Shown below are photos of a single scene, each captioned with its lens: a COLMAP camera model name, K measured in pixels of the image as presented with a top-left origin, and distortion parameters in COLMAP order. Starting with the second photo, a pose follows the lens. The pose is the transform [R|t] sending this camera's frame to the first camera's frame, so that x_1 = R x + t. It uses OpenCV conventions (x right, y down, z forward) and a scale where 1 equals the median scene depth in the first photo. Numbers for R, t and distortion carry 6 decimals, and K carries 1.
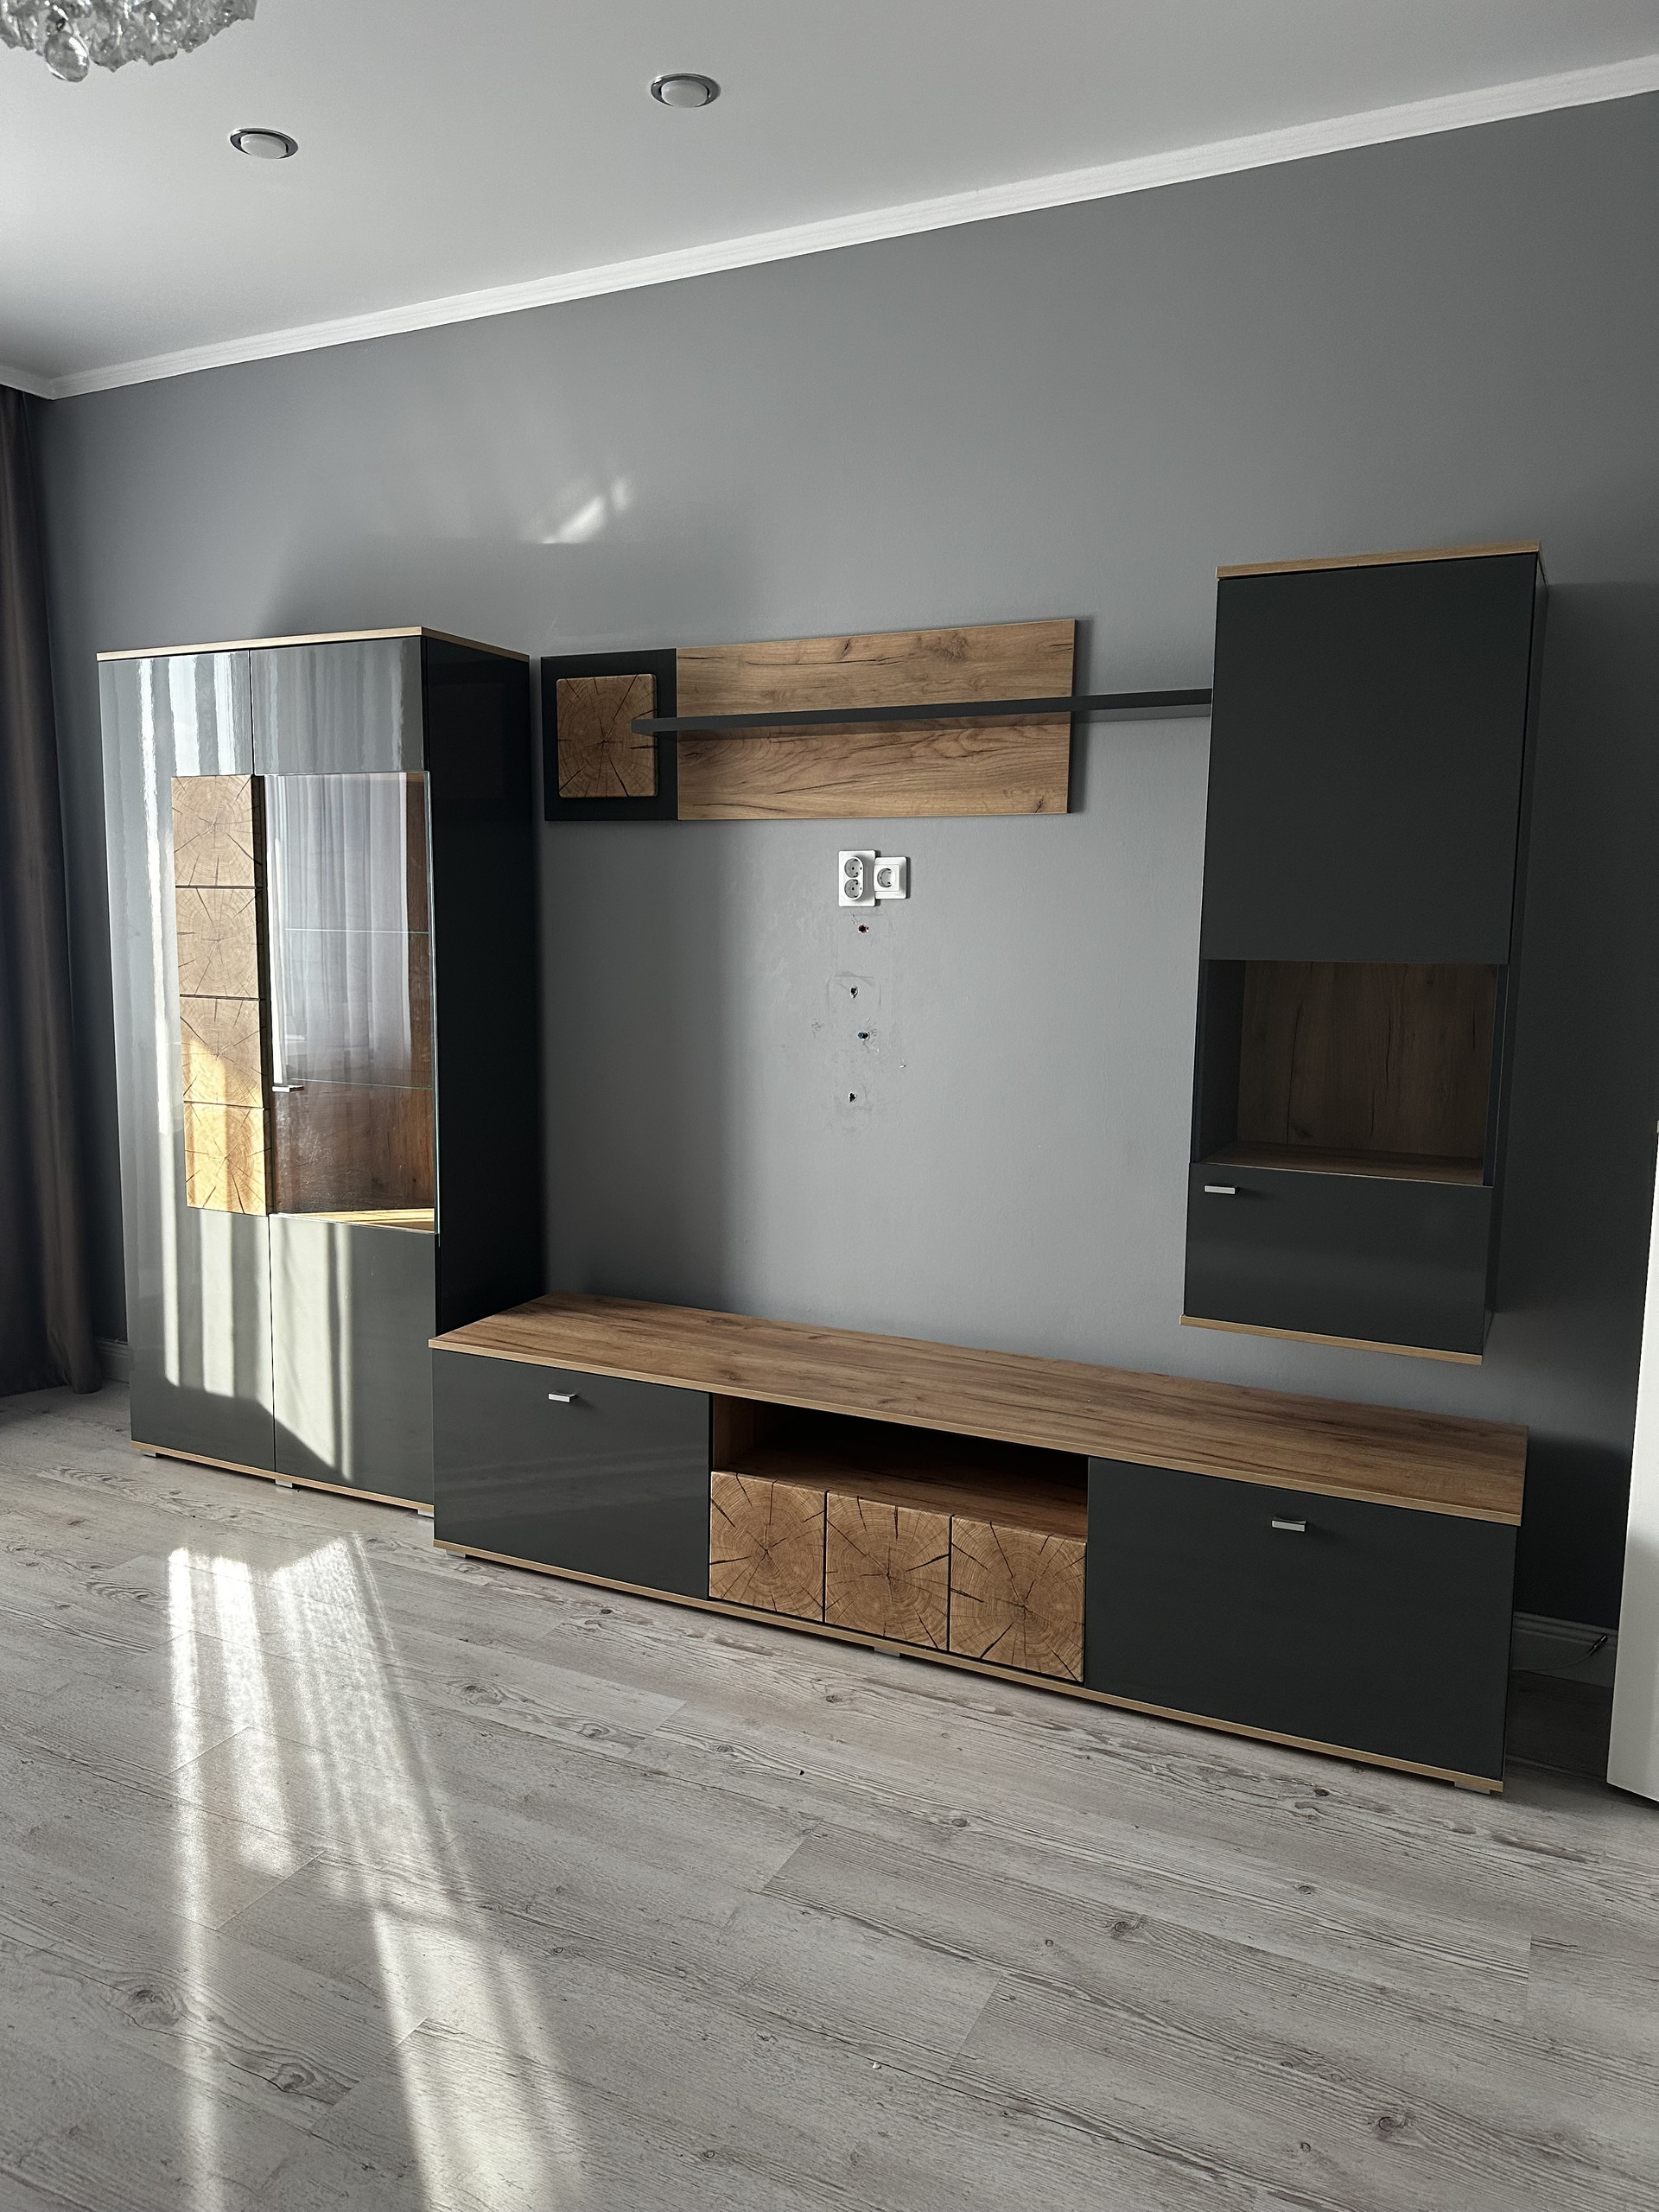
lens RADIAL K [[1577.2, 0, 833.9], [0, 1577.2, 1094.9], [0, 0, 1]] dist [0.046874, -0.040956]
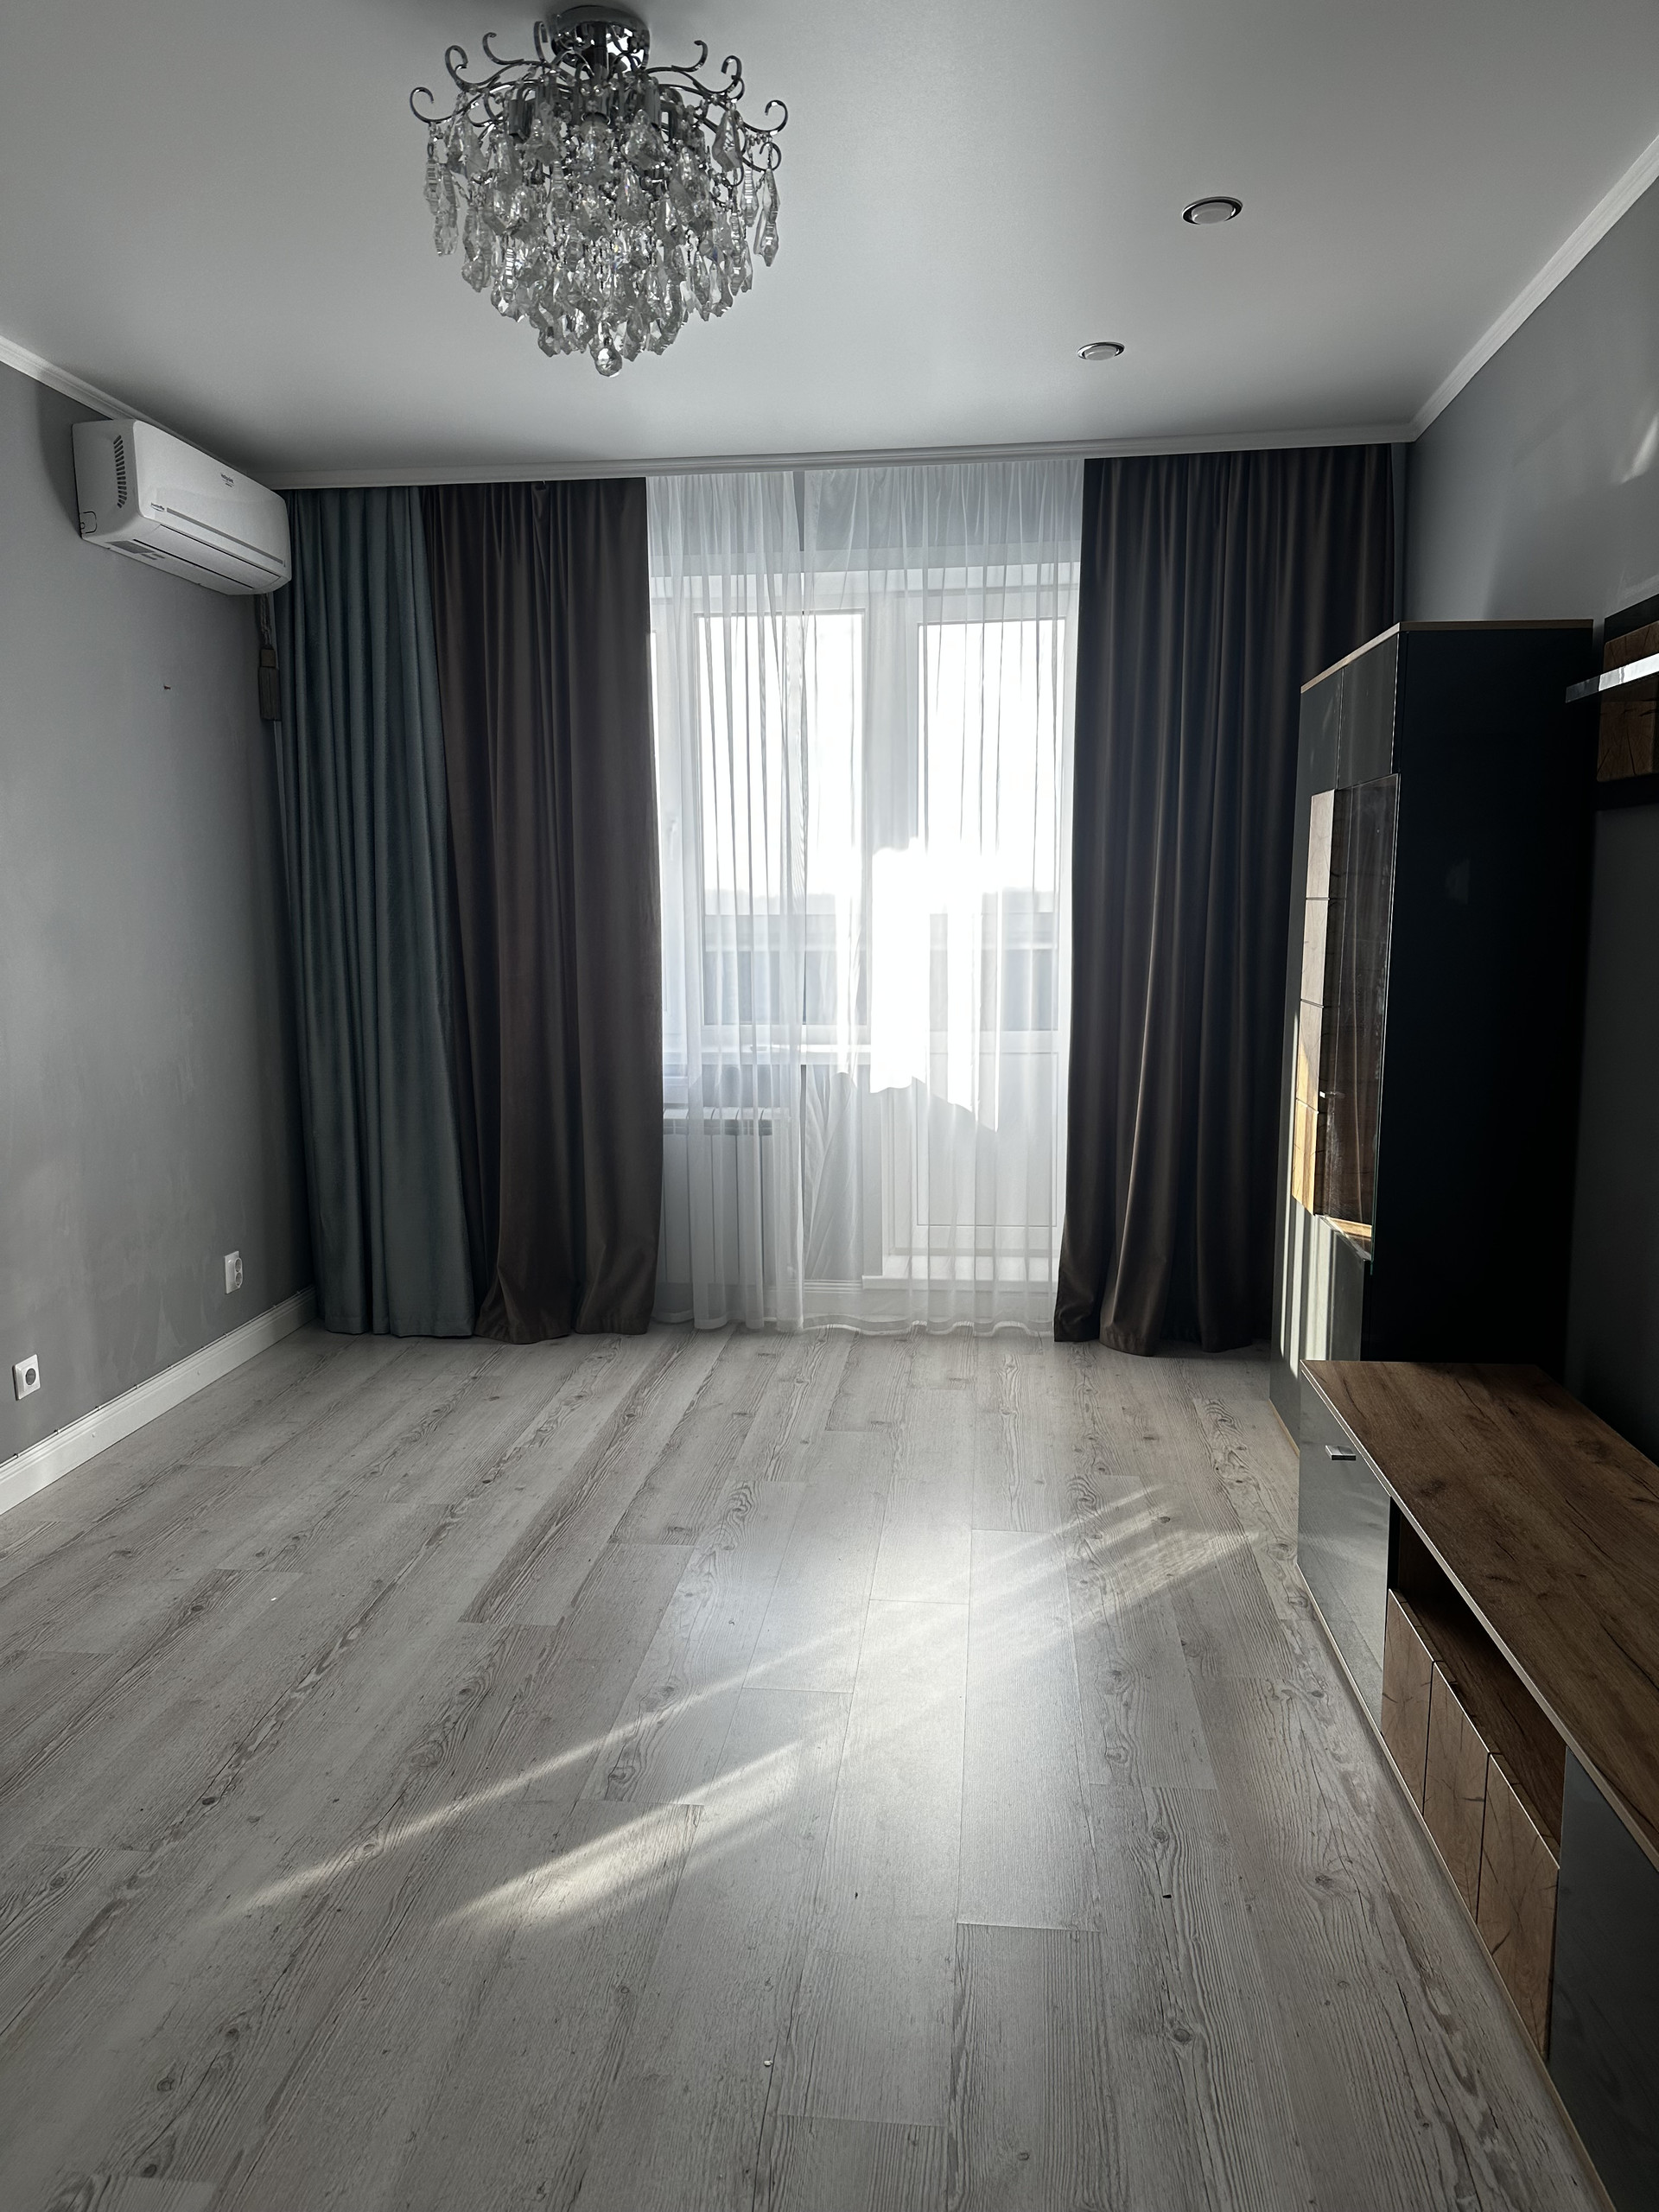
lens RADIAL K [[1577.2, 0, 844.1], [0, 1577.2, 1112.5], [0, 0, 1]] dist [0.046874, -0.040956]
pose [[0.349704, 0.122135, -0.928865, 0.583433], [-0.109666, 0.989986, 0.088884, -0.058371], [0.930419, 0.070782, 0.359597, 0.401780]]
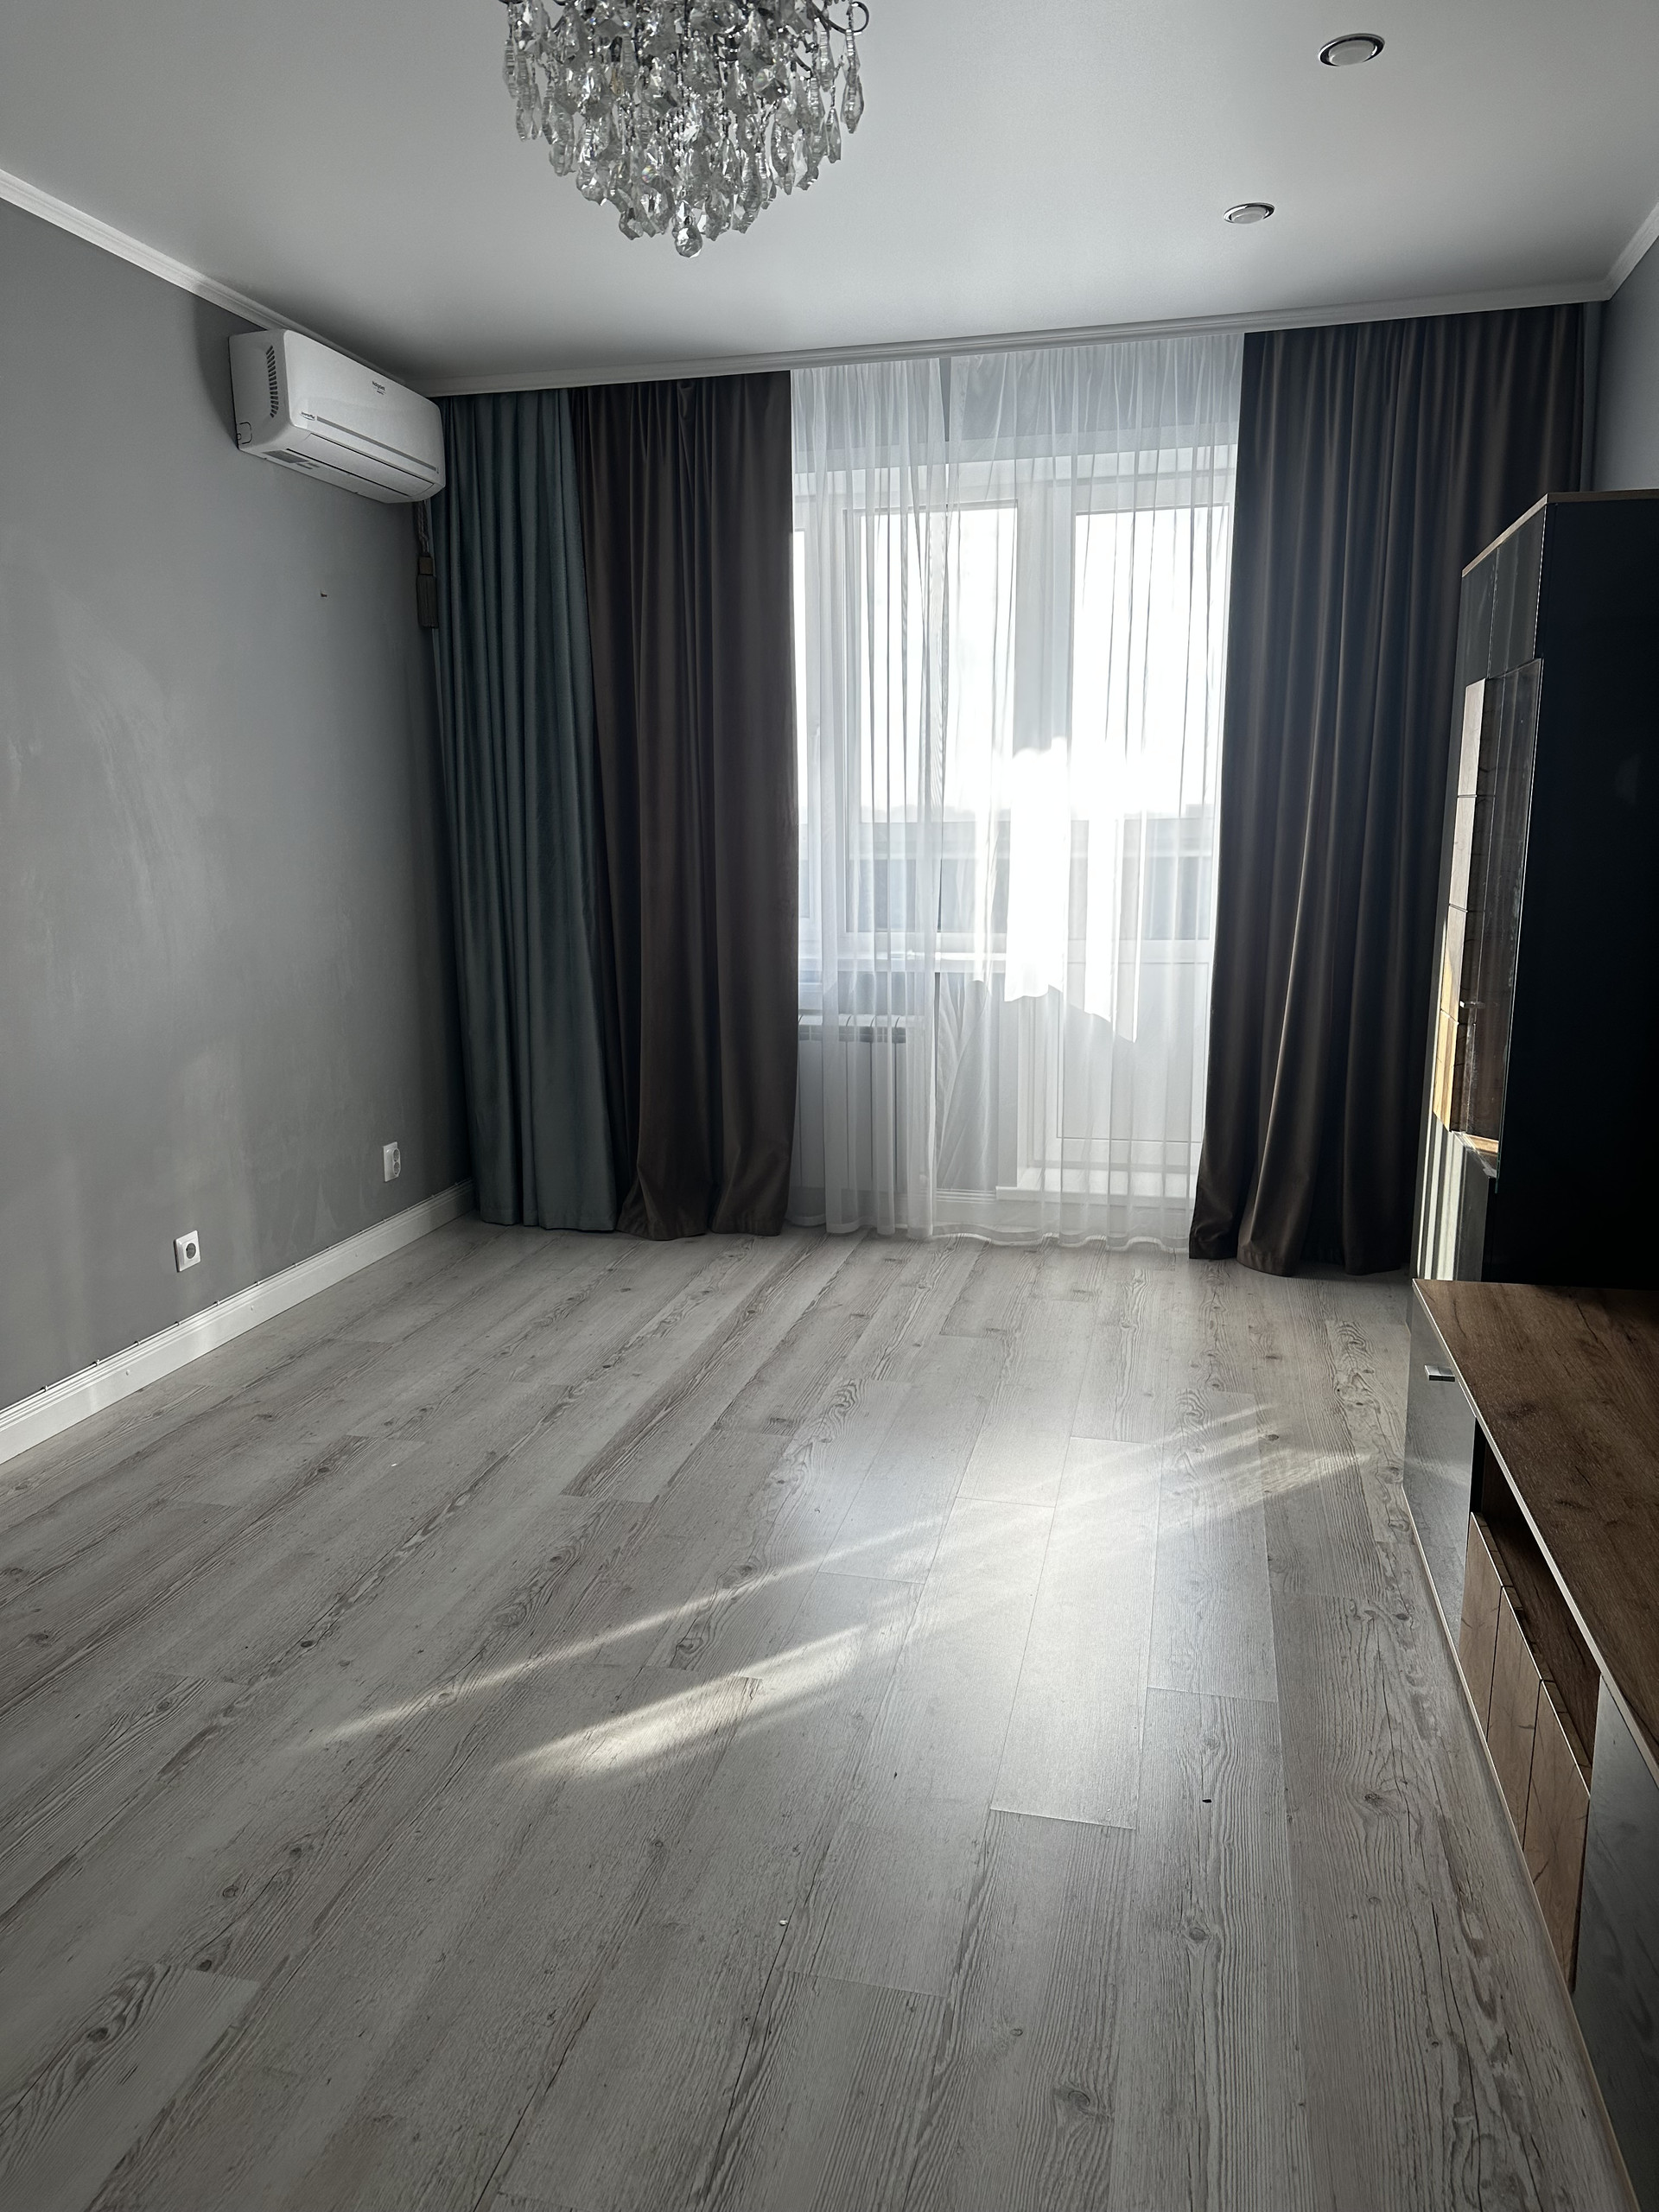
lens RADIAL K [[1577.2, 0, 844.2], [0, 1577.2, 1110.1], [0, 0, 1]] dist [0.046874, -0.040956]
pose [[0.223957, 0.175099, -0.958741, 0.603749], [-0.114721, 0.981626, 0.152480, -0.053916], [0.967823, 0.075839, 0.239930, 0.472254]]
